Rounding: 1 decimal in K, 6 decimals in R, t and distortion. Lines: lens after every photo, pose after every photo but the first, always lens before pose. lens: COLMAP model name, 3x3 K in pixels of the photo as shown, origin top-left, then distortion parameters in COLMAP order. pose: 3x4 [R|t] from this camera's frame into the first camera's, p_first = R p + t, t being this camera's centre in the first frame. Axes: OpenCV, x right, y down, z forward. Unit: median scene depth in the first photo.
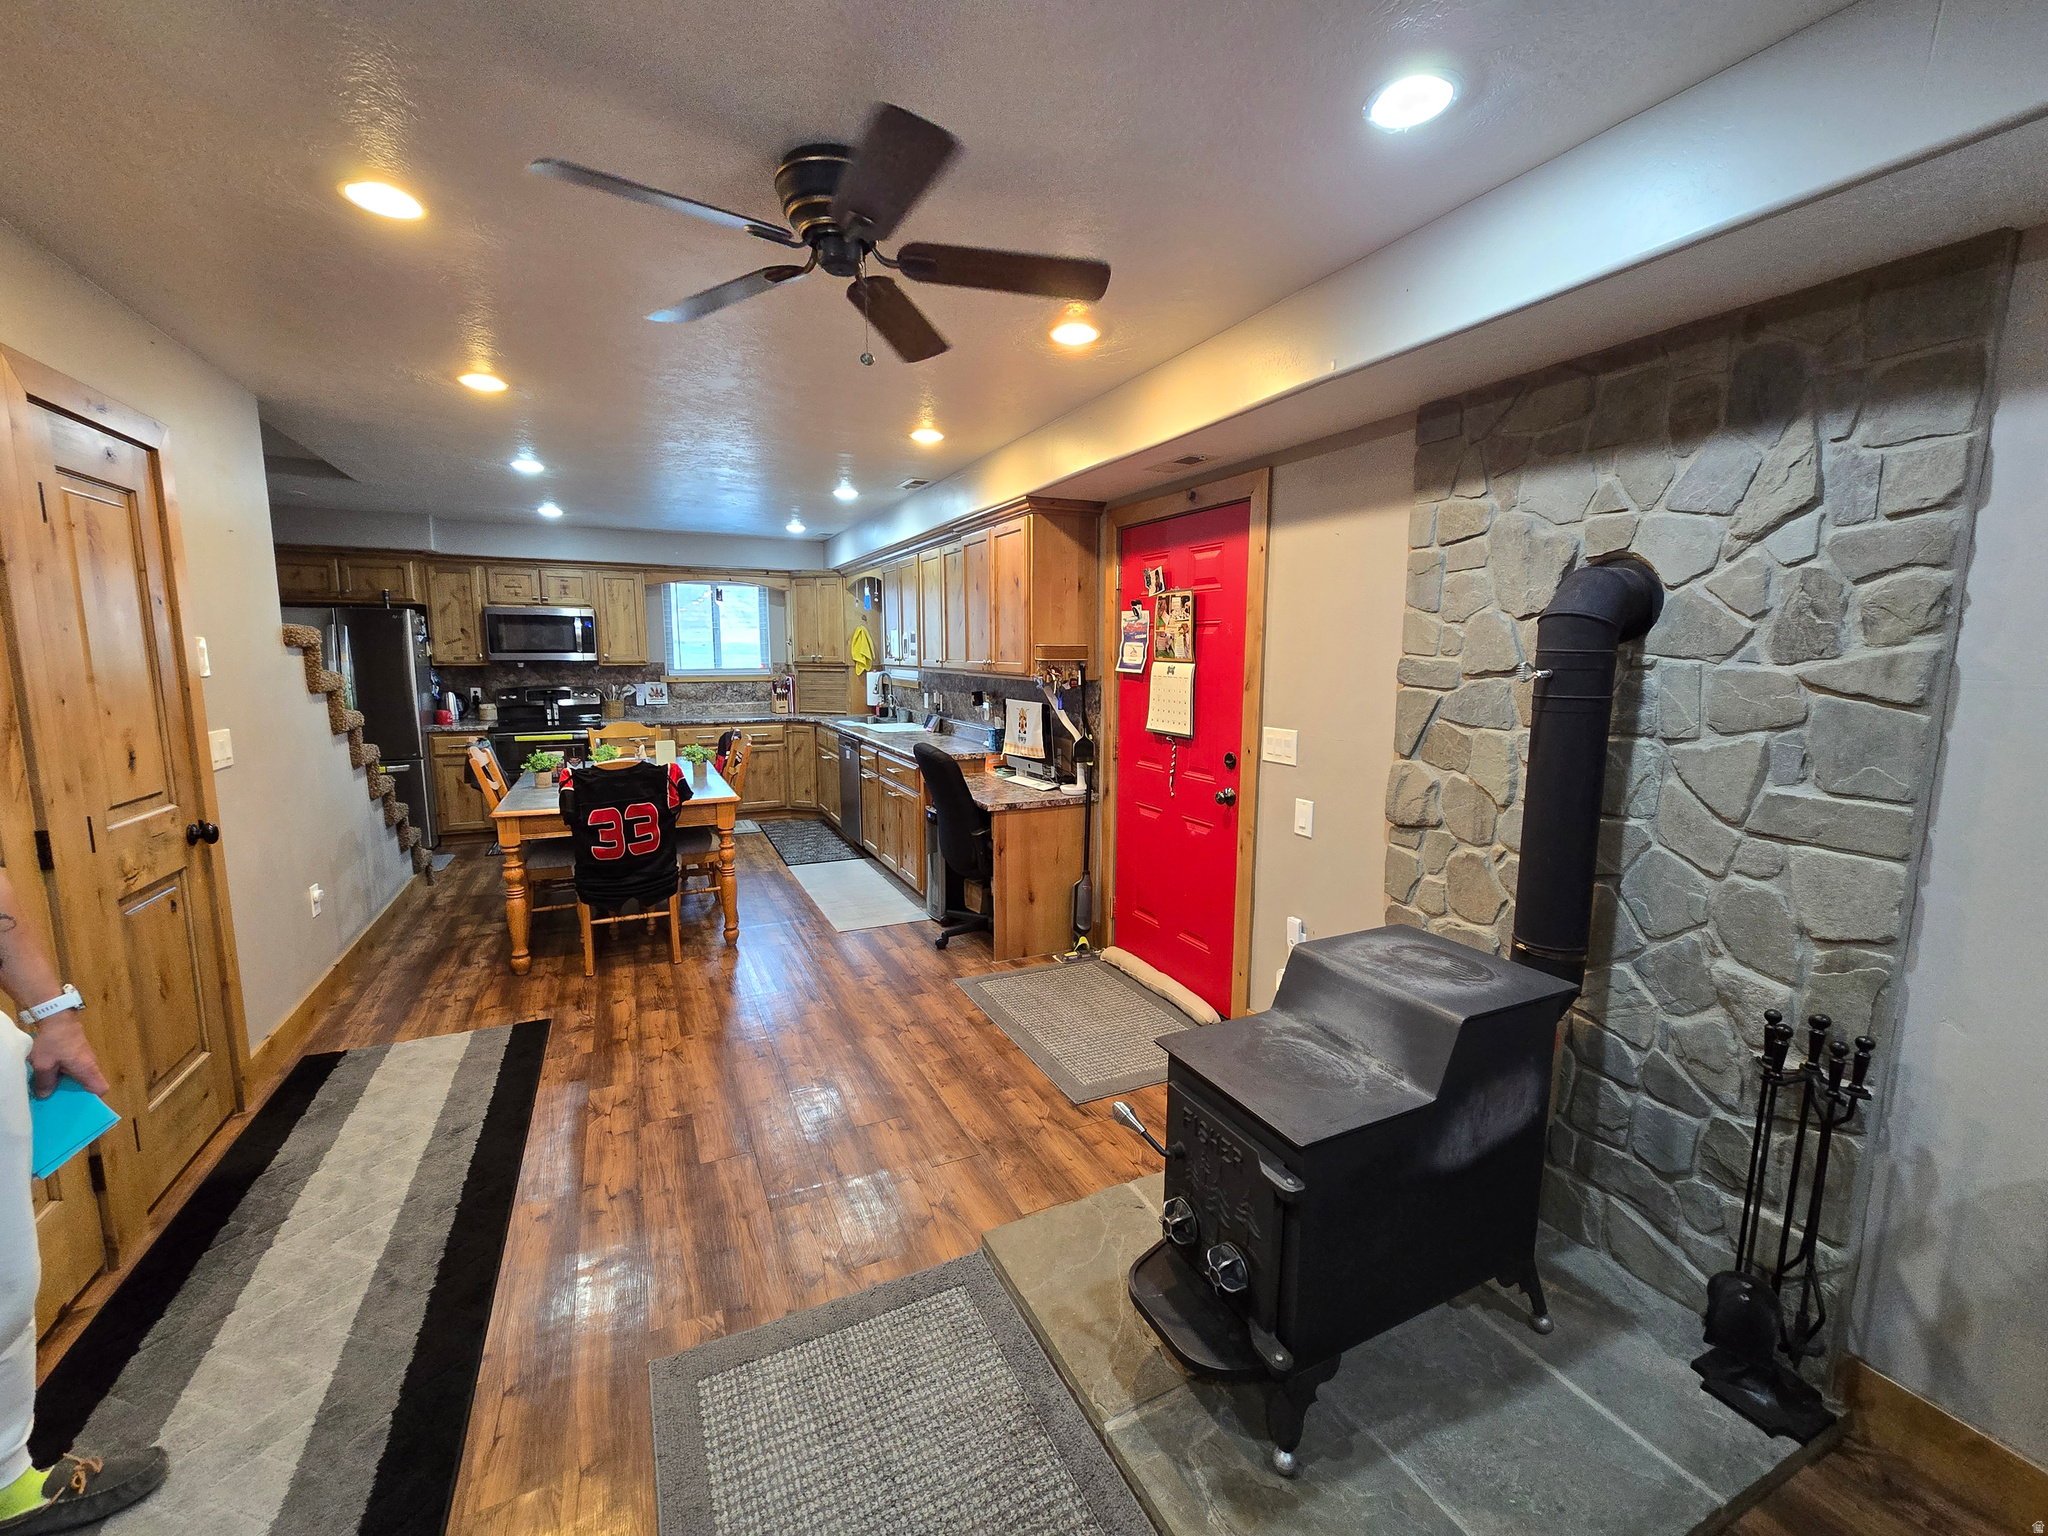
lens RADIAL K [[828.2, 0, 1027.4], [0, 828.2, 767.3], [0, 0, 1]] dist [-0.002538, 0.001610]
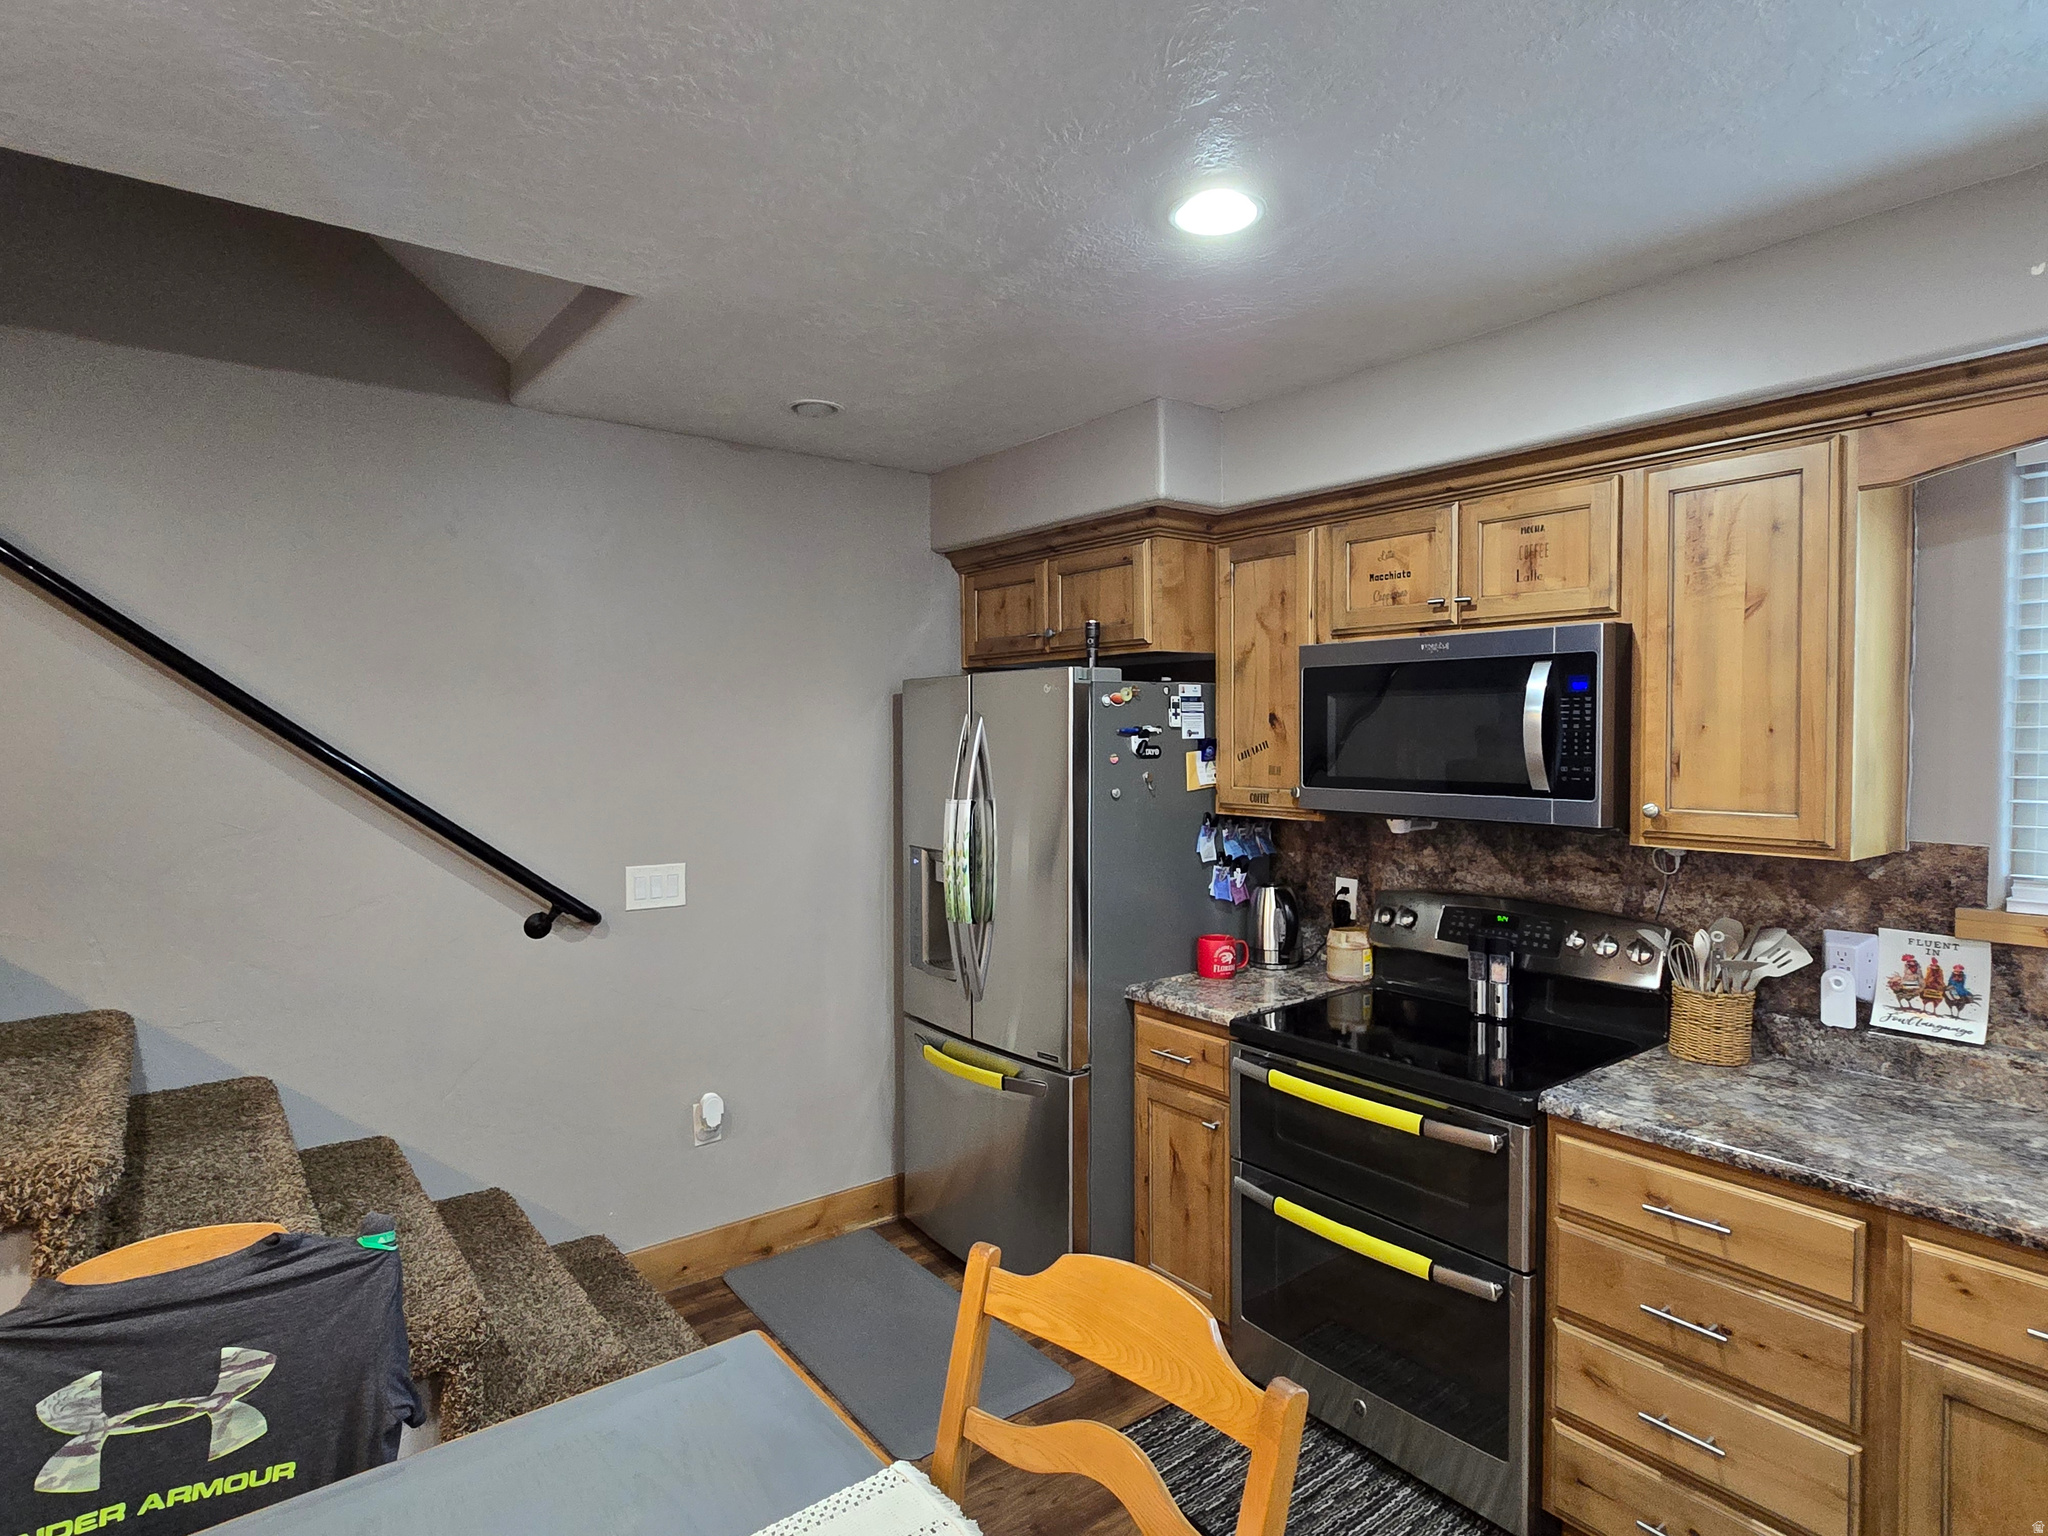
lens RADIAL K [[1118.3, 0, 1031.2], [0, 1118.3, 769.0], [0, 0, 1]] dist [0.008743, -0.000320]
pose [[0.225116, 0.025658, -0.973994, -0.365402], [-0.133451, 0.991044, -0.004737, -0.190975], [0.965150, 0.131047, 0.226524, 1.184304]]
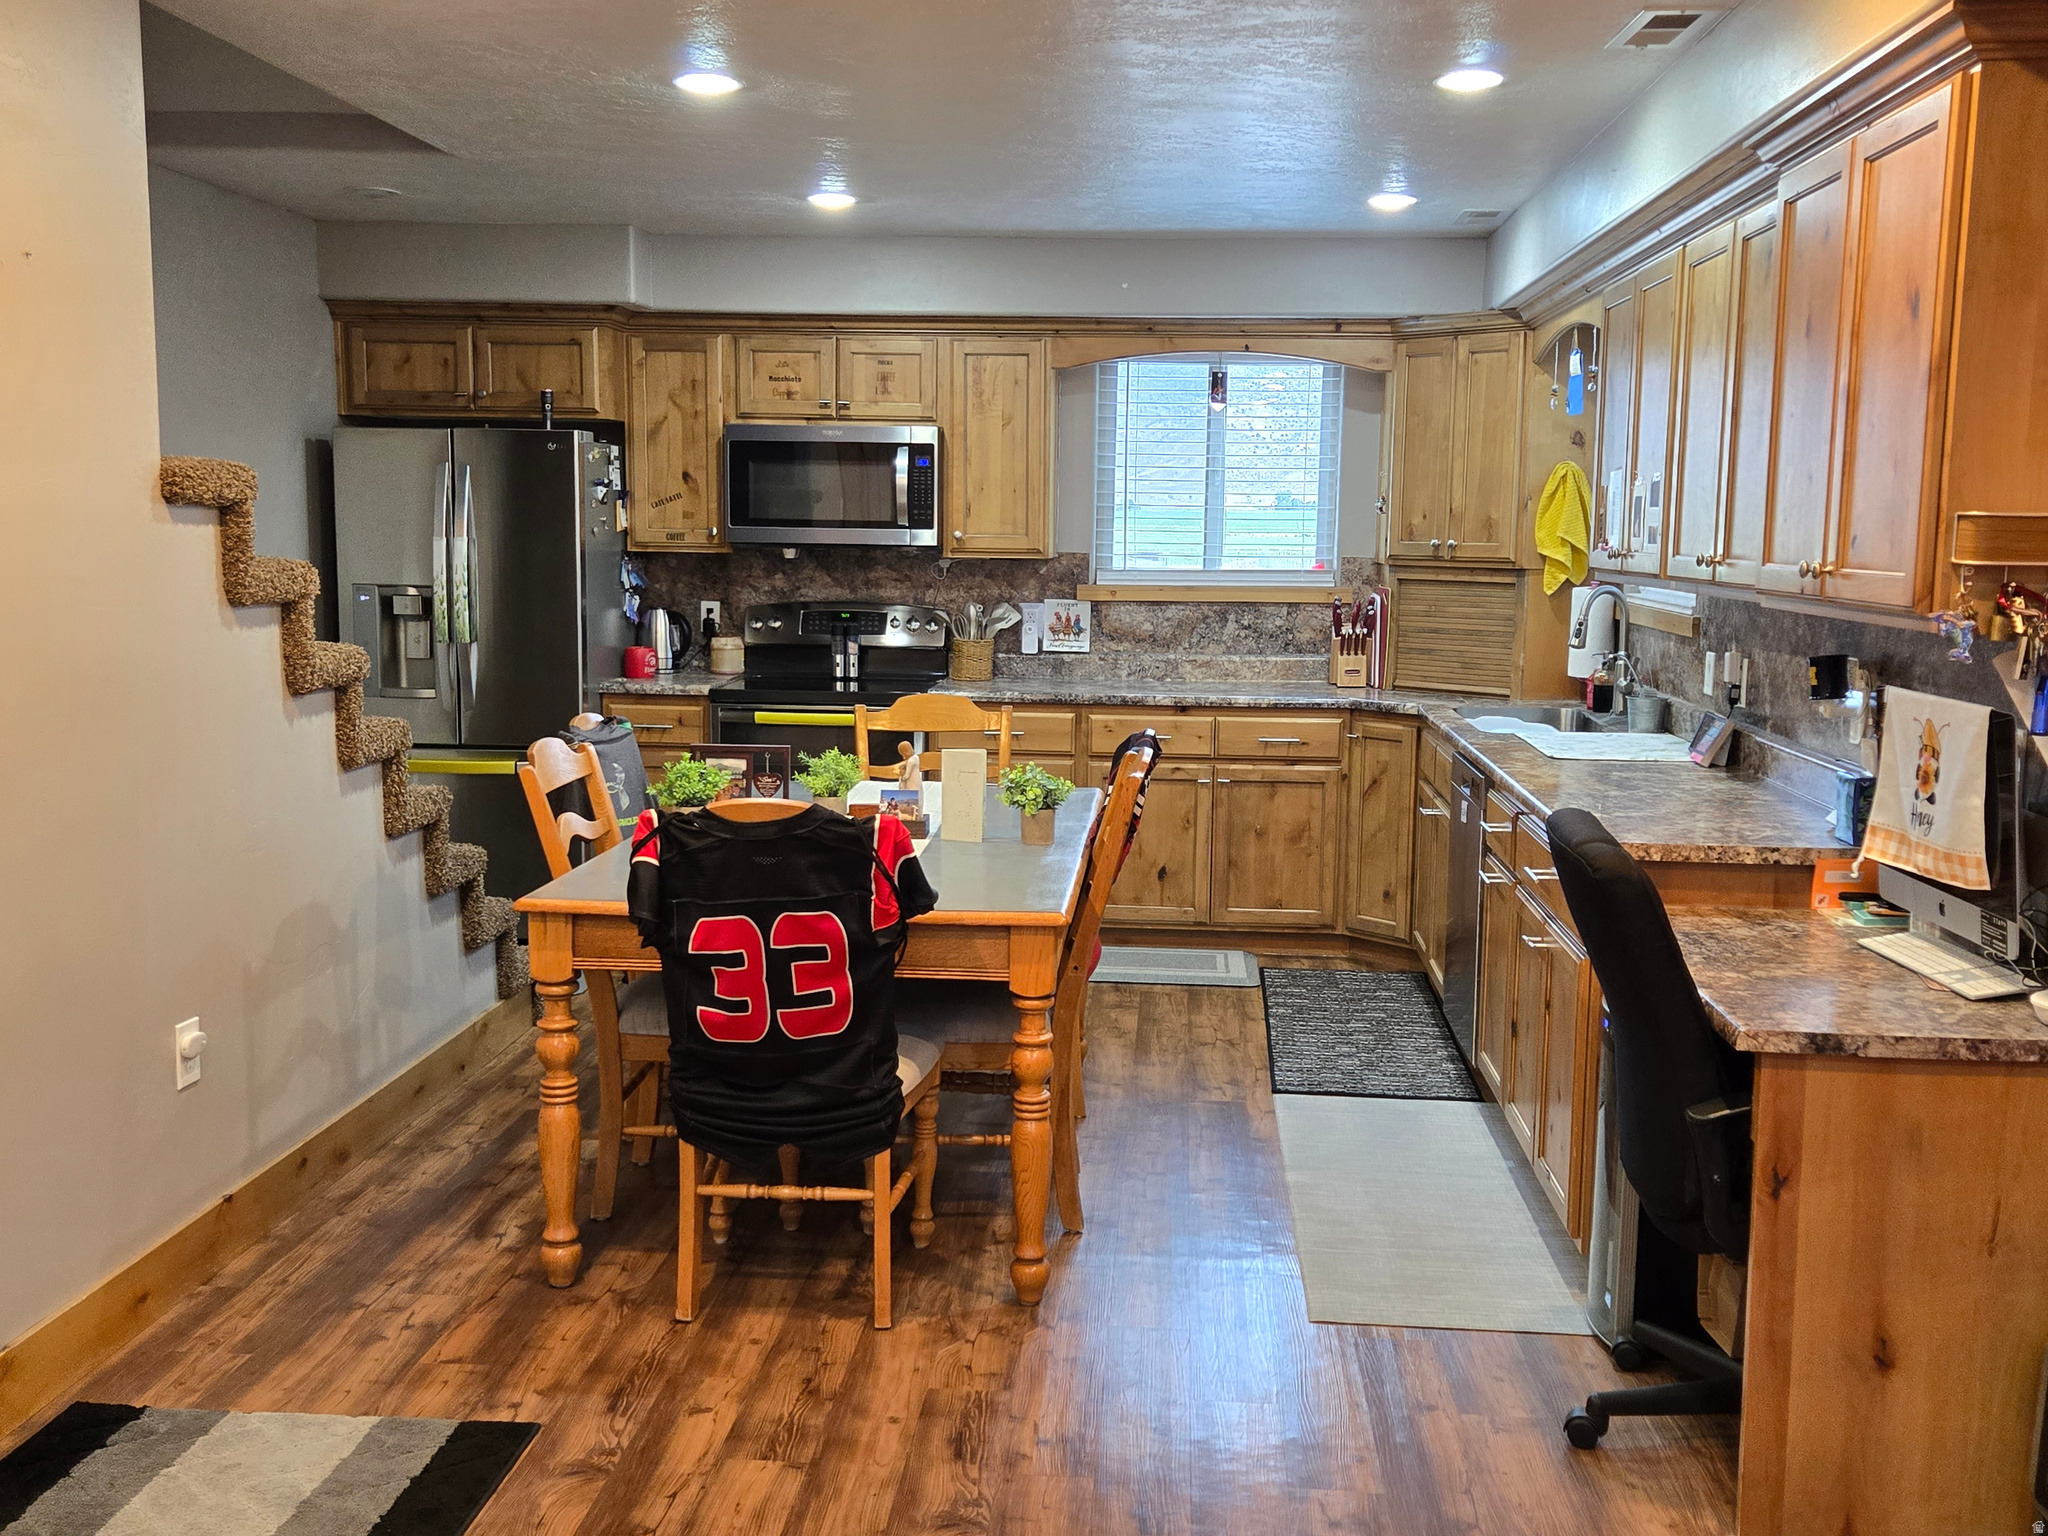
lens RADIAL K [[2015.5, 0, 1040.4], [0, 2015.5, 789.6], [0, 0, 1]] dist [0.068762, 0.000000]
pose [[0.870250, 0.072899, -0.487187, 0.075455], [-0.078197, 0.996893, 0.009486, -0.026020], [0.486365, 0.029841, 0.873246, 0.174906]]
